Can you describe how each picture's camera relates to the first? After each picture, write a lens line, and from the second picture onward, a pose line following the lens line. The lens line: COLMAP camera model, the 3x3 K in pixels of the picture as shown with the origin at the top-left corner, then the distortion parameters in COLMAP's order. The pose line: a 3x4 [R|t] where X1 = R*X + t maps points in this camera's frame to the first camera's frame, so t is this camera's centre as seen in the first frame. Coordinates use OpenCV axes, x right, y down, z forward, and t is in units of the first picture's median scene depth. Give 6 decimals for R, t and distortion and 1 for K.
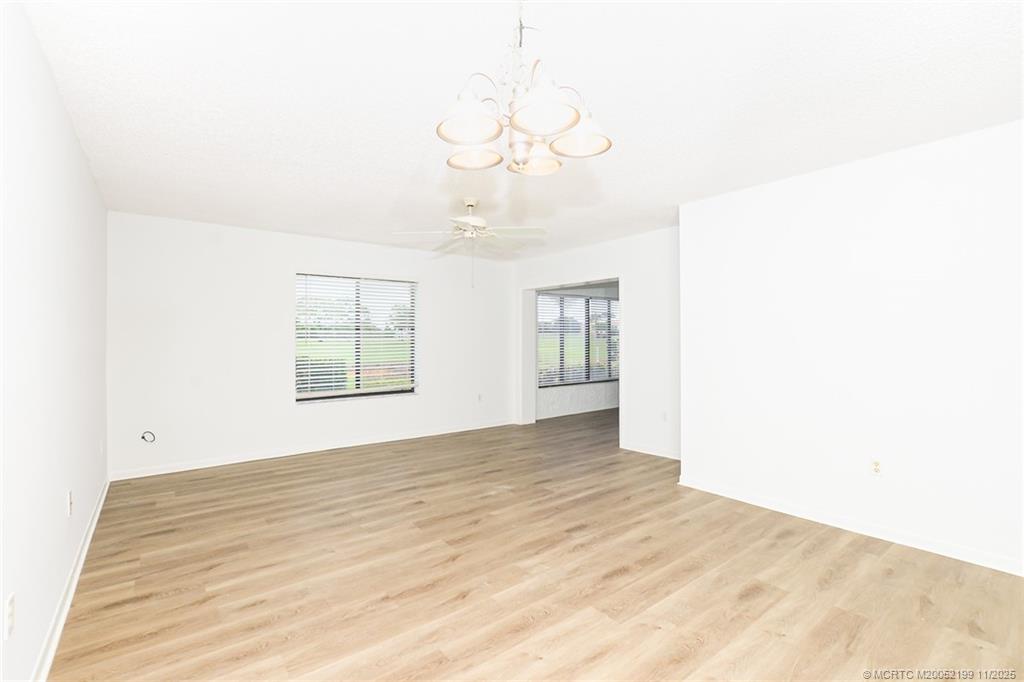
lens RADIAL K [[440.0, 0, 512.0], [0, 440.0, 341.0], [0, 0, 1]] dist [-0.000650, -0.000166]
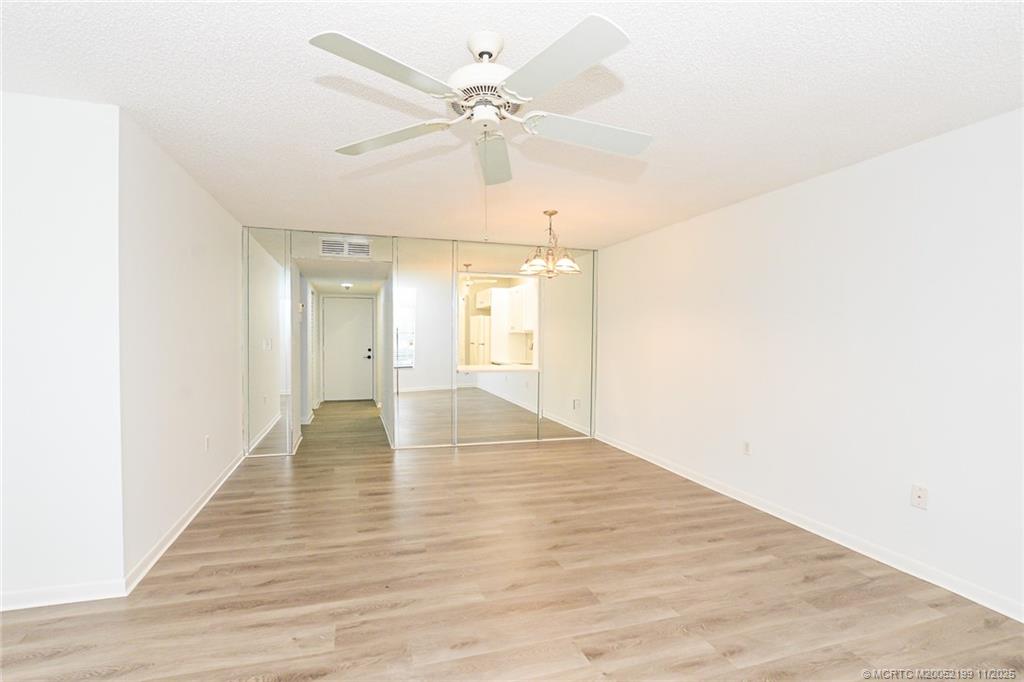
lens RADIAL K [[468.2, 0, 512.0], [0, 468.2, 341.0], [0, 0, 1]] dist [-0.000991, -0.000310]
pose [[-0.940546, -0.010700, 0.339499, -0.375656], [-0.003977, 0.999782, 0.020491, -0.010193], [-0.339644, 0.017922, -0.940383, 1.914555]]
